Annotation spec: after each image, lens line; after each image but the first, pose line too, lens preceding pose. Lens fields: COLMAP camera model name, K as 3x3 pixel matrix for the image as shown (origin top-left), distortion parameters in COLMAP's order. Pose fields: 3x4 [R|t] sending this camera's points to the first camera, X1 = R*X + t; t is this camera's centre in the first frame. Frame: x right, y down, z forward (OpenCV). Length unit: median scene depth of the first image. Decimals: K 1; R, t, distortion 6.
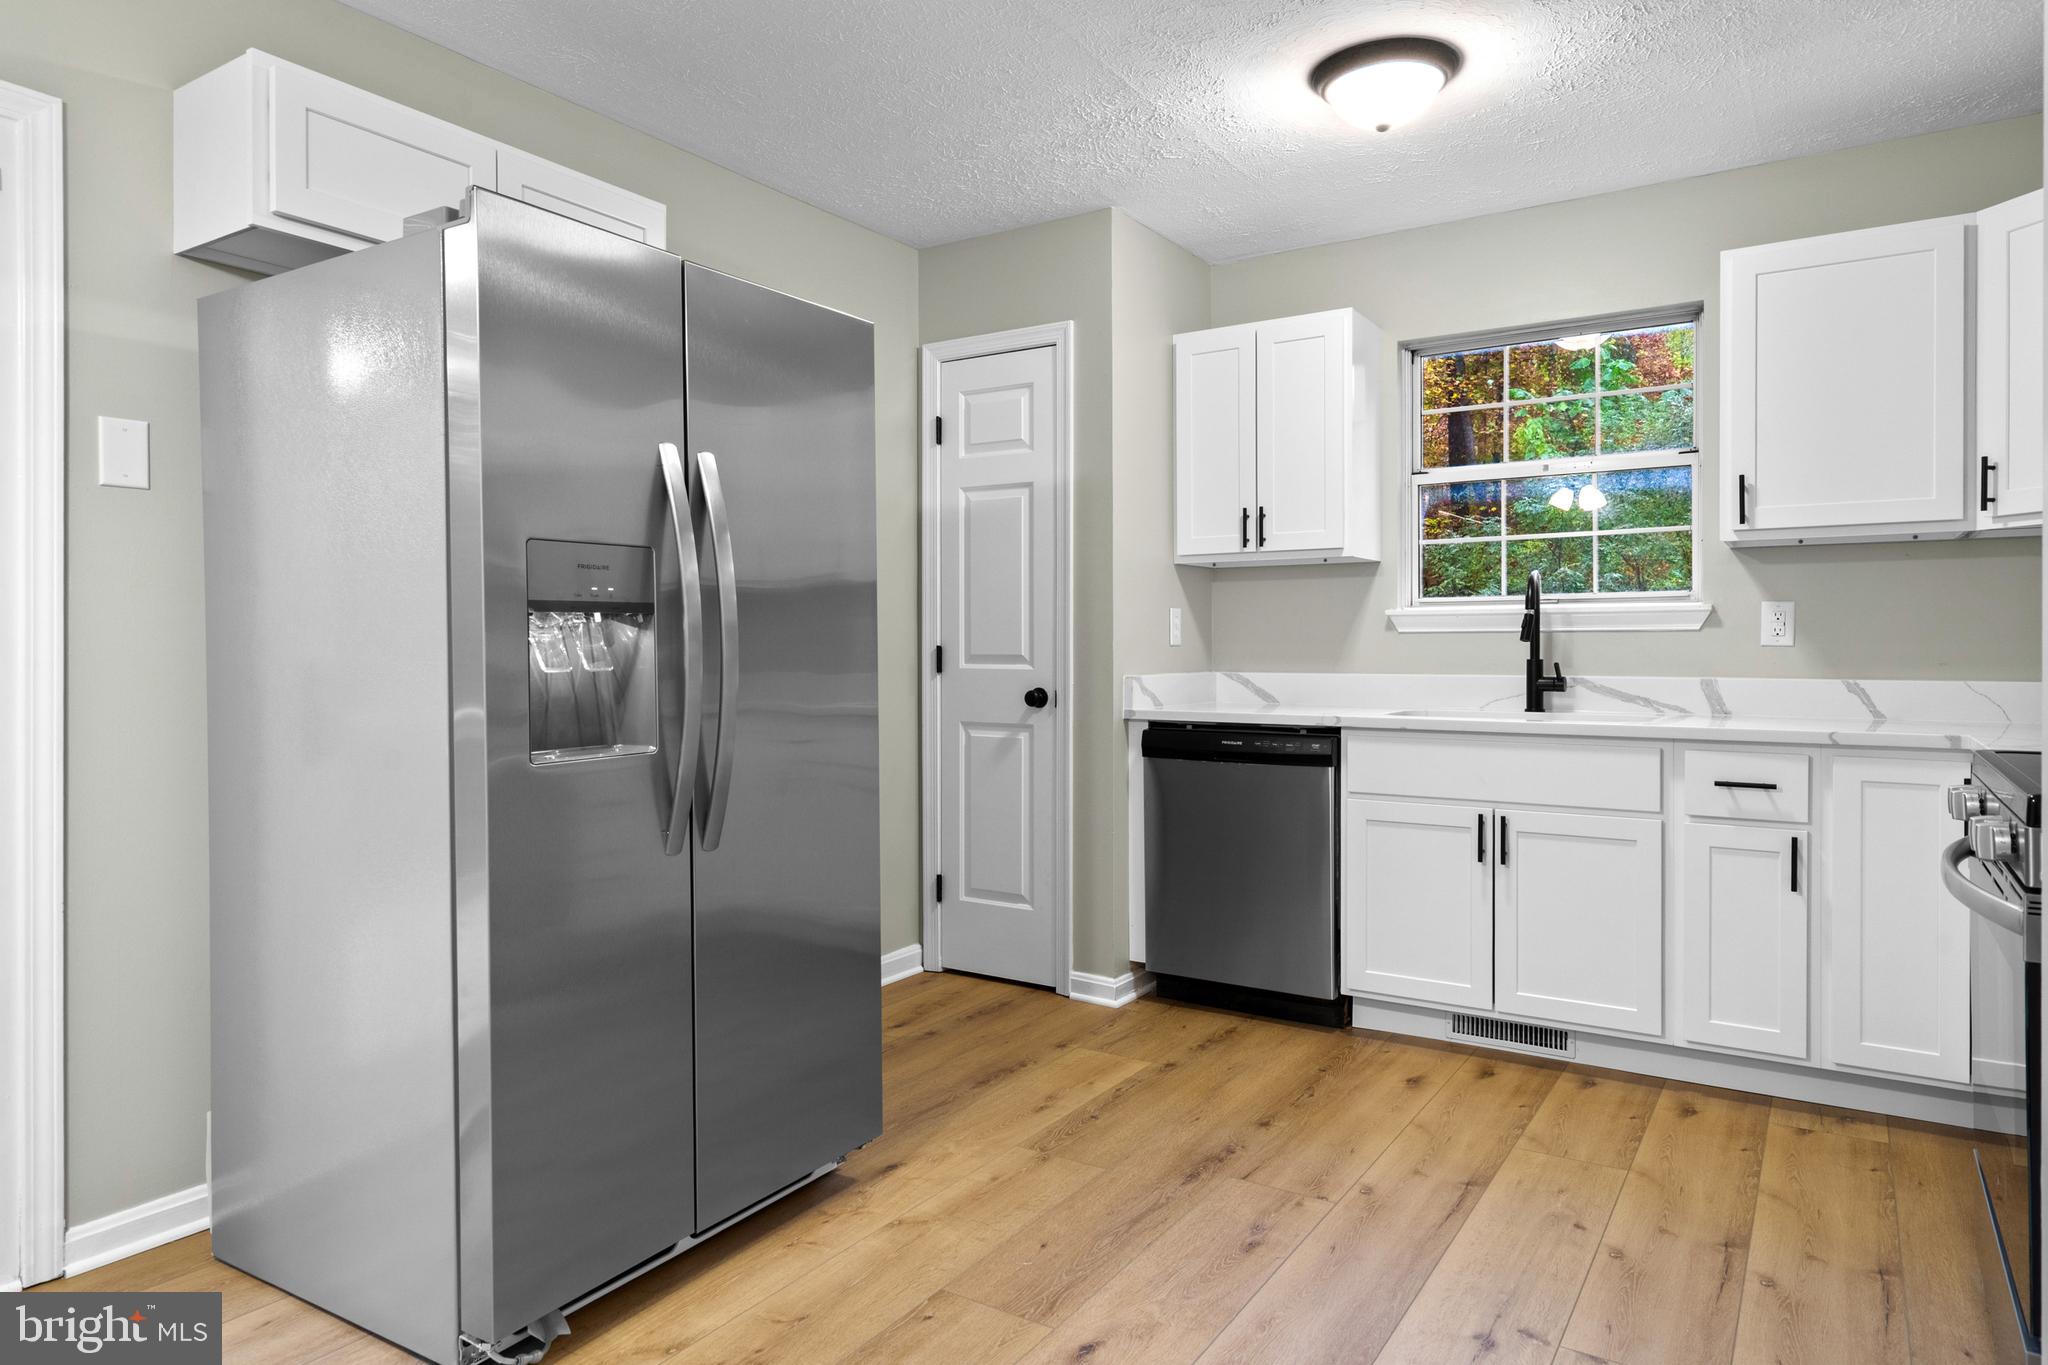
lens RADIAL K [[1243.6, 0, 1027.4], [0, 1243.6, 664.1], [0, 0, 1]] dist [0.004326, -0.000424]
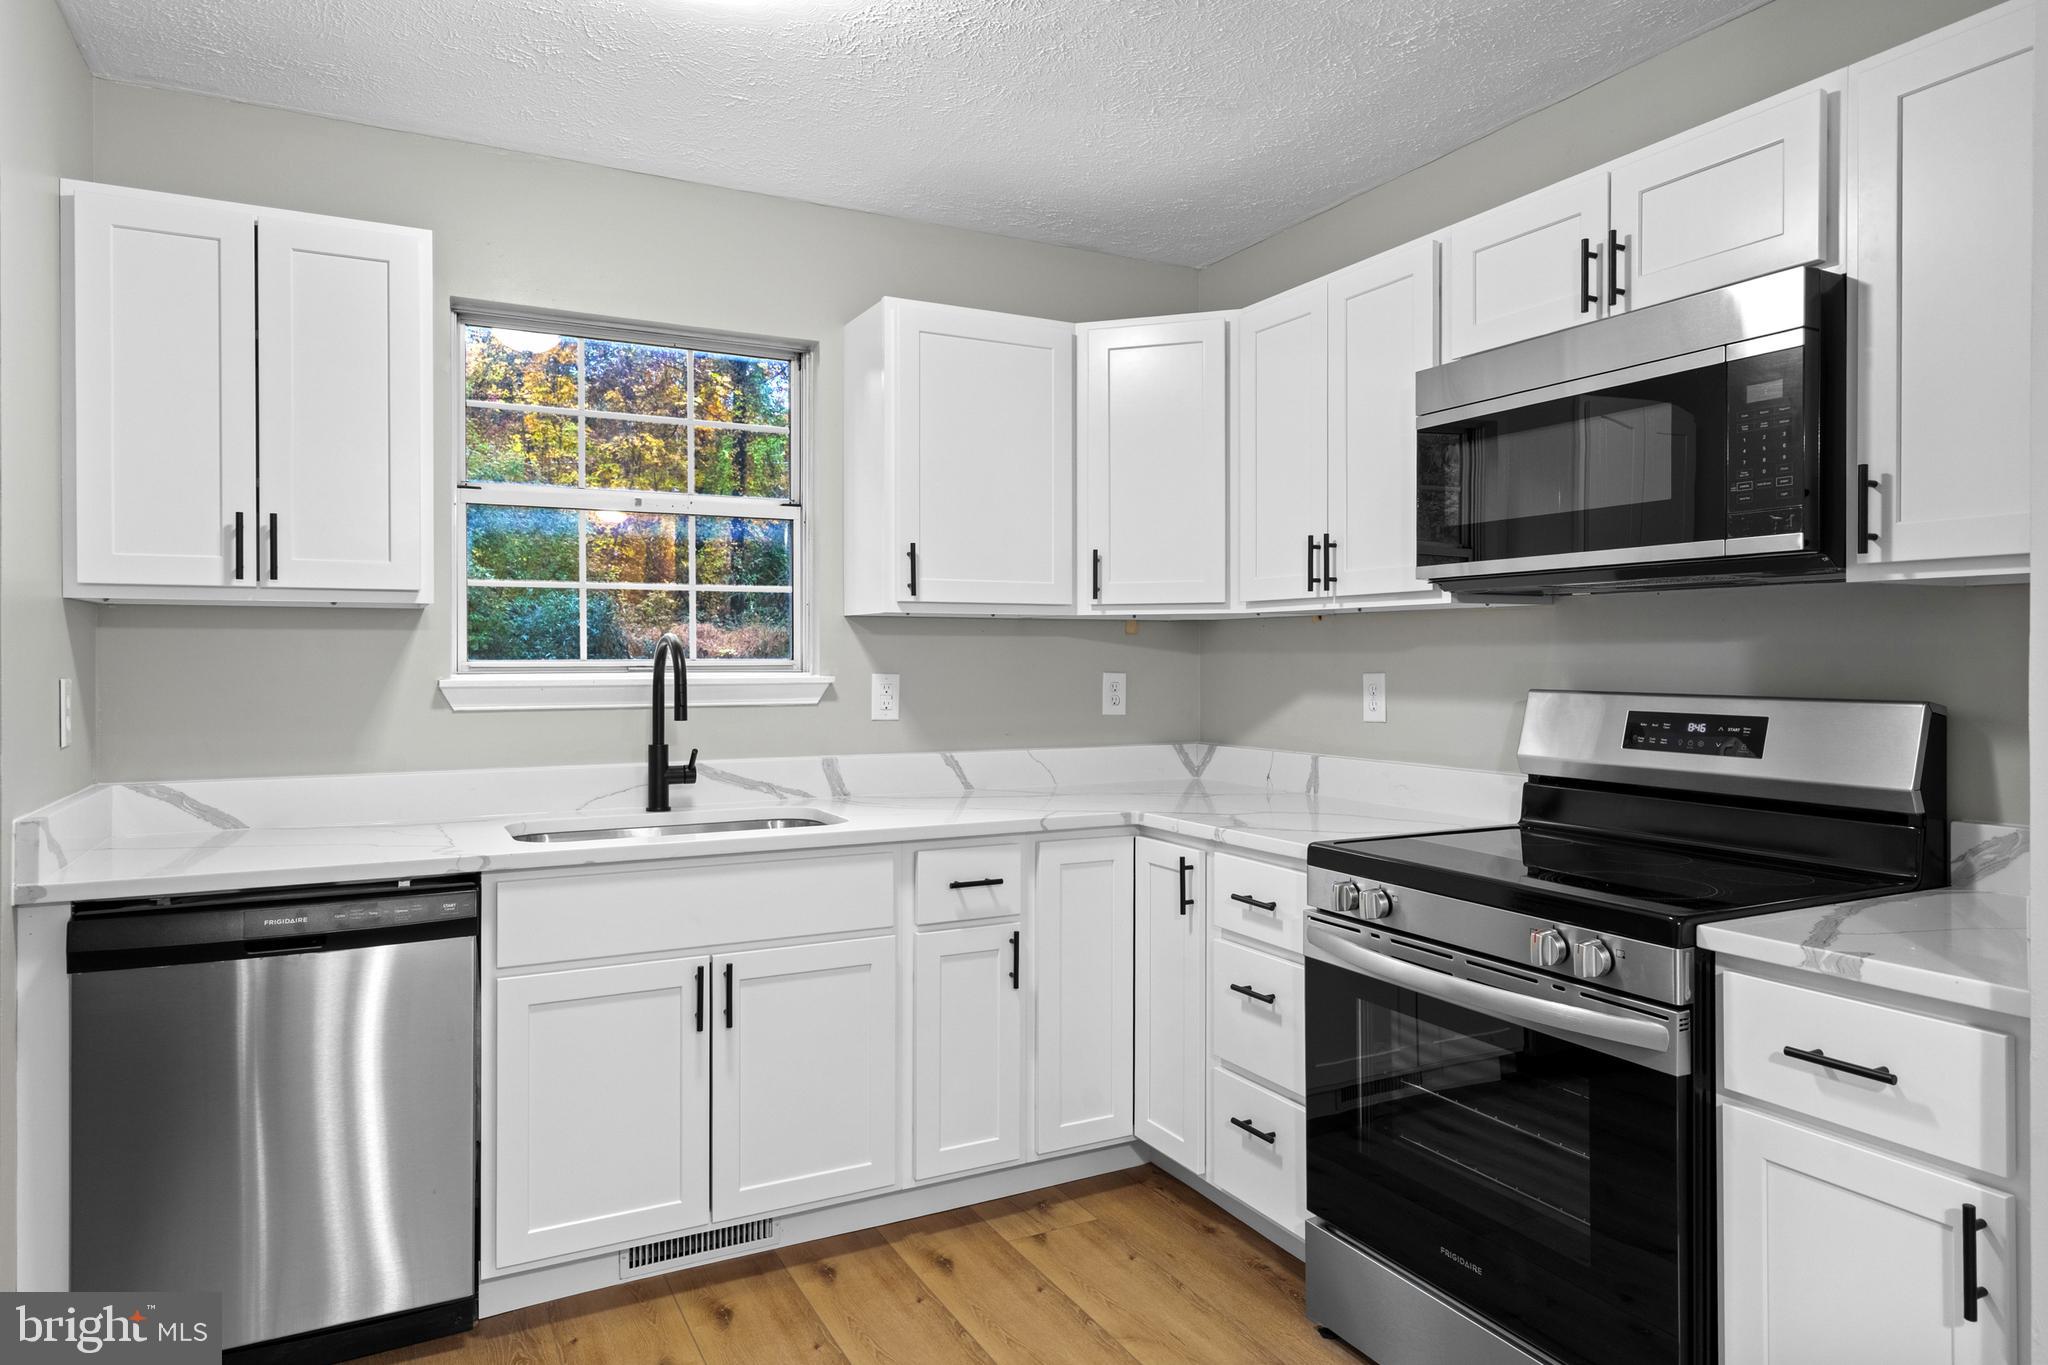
lens RADIAL K [[1243.6, 0, 1024.5], [0, 1243.6, 665.6], [0, 0, 1]] dist [0.004326, -0.000424]
pose [[0.493350, -0.003051, 0.869826, -0.173343], [0.012391, 0.999917, -0.003521, -0.050620], [-0.869743, 0.012515, 0.493347, 0.425039]]
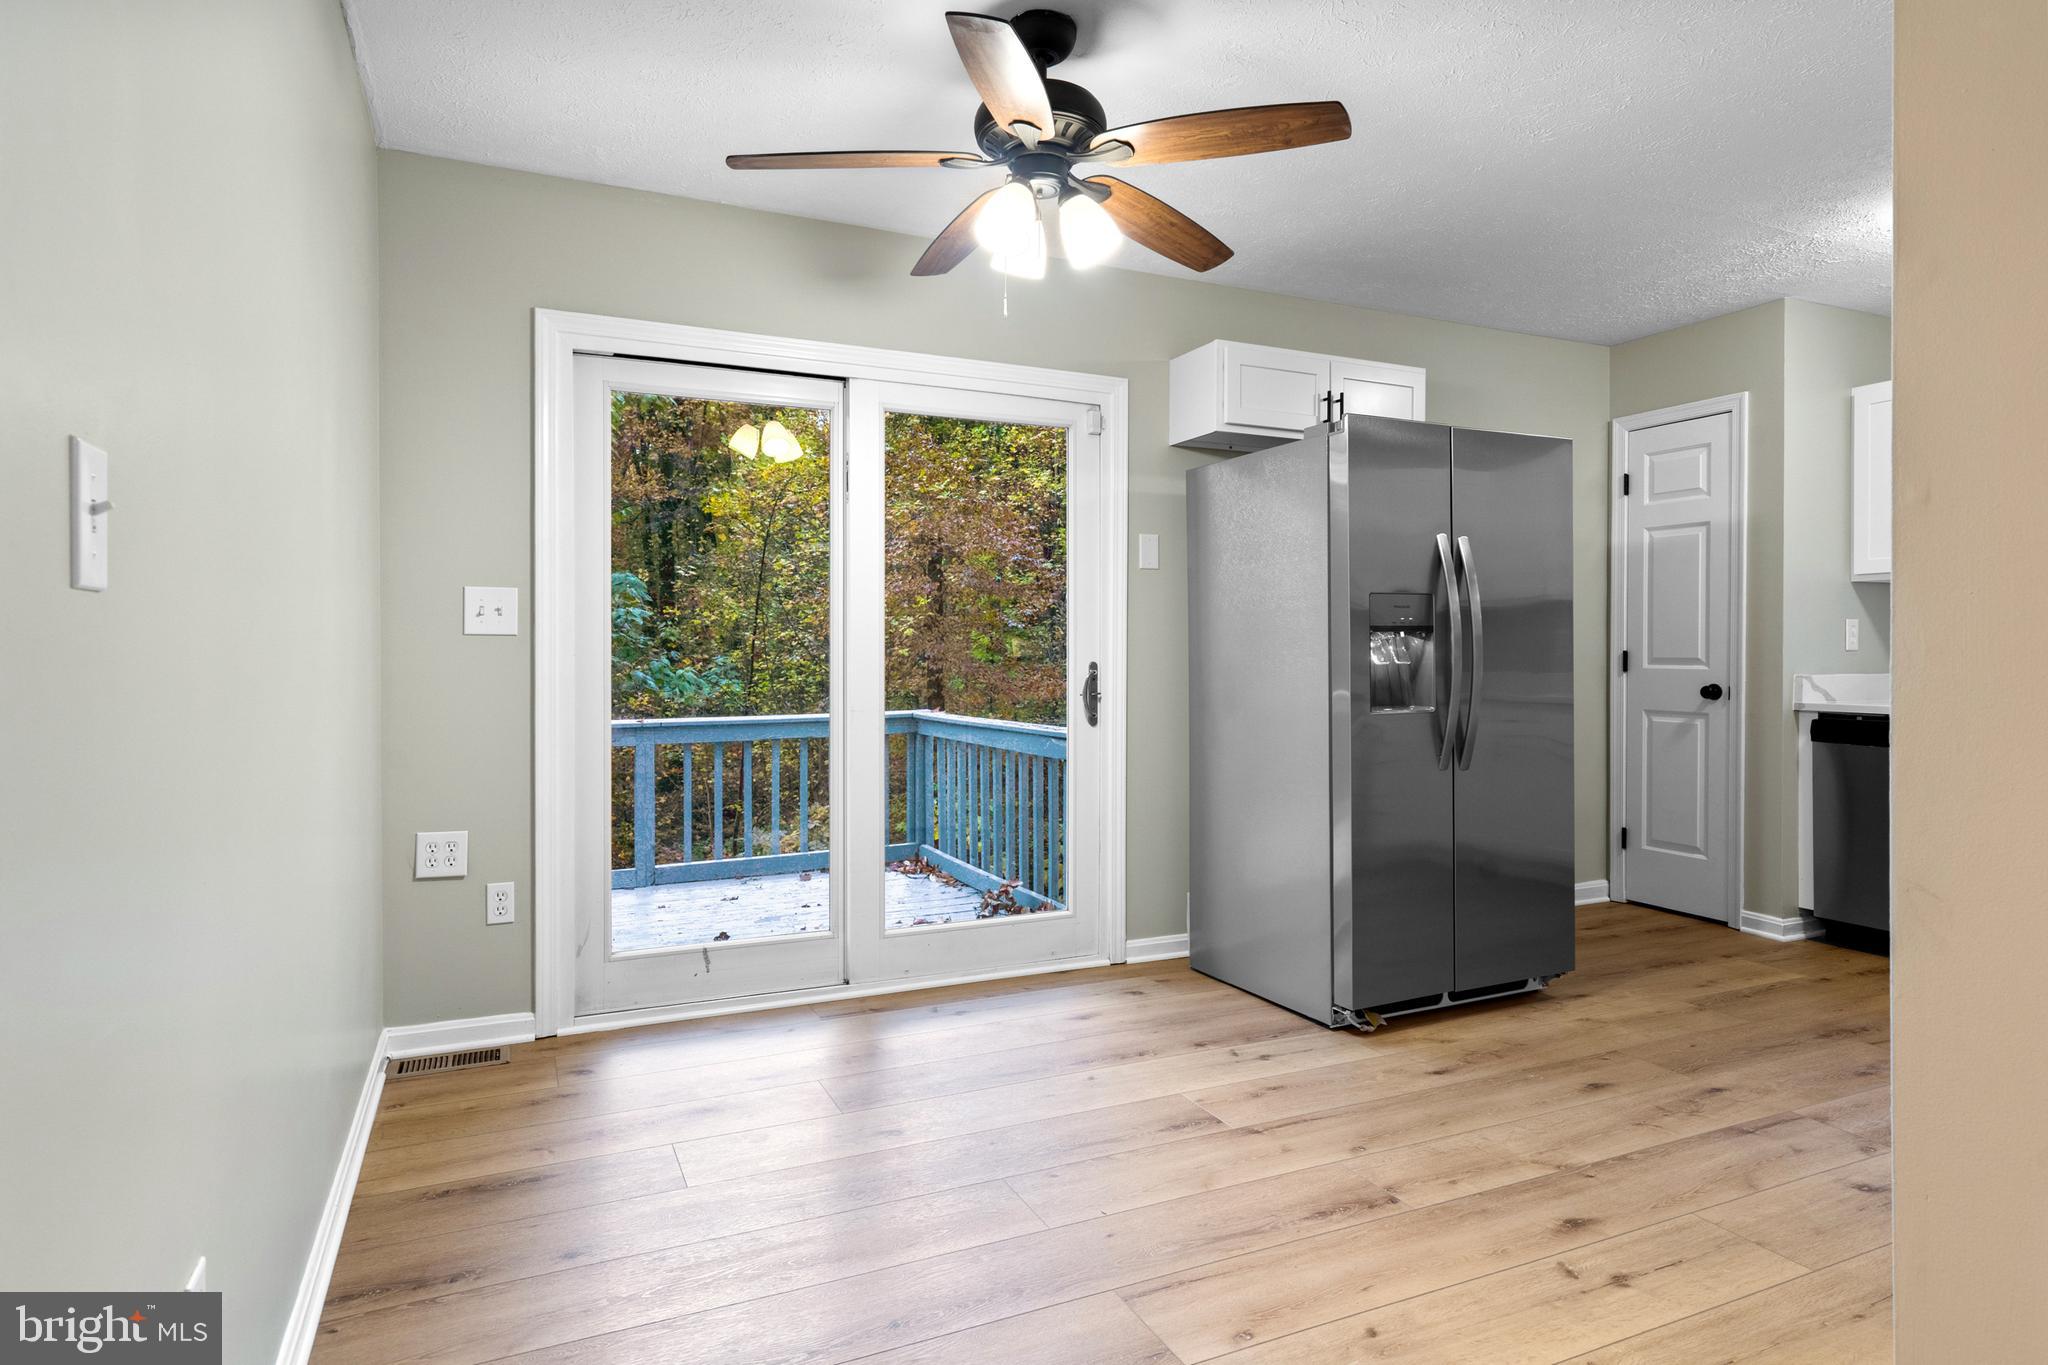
lens RADIAL K [[1141.0, 0, 1023.2], [0, 1141.0, 666.7], [0, 0, 1]] dist [0.000936, 0.007149]
pose [[0.843529, 0.006190, -0.537048, 0.044871], [-0.007813, 0.999969, -0.000746, 0.008637], [0.537026, 0.004825, 0.843552, -0.393732]]
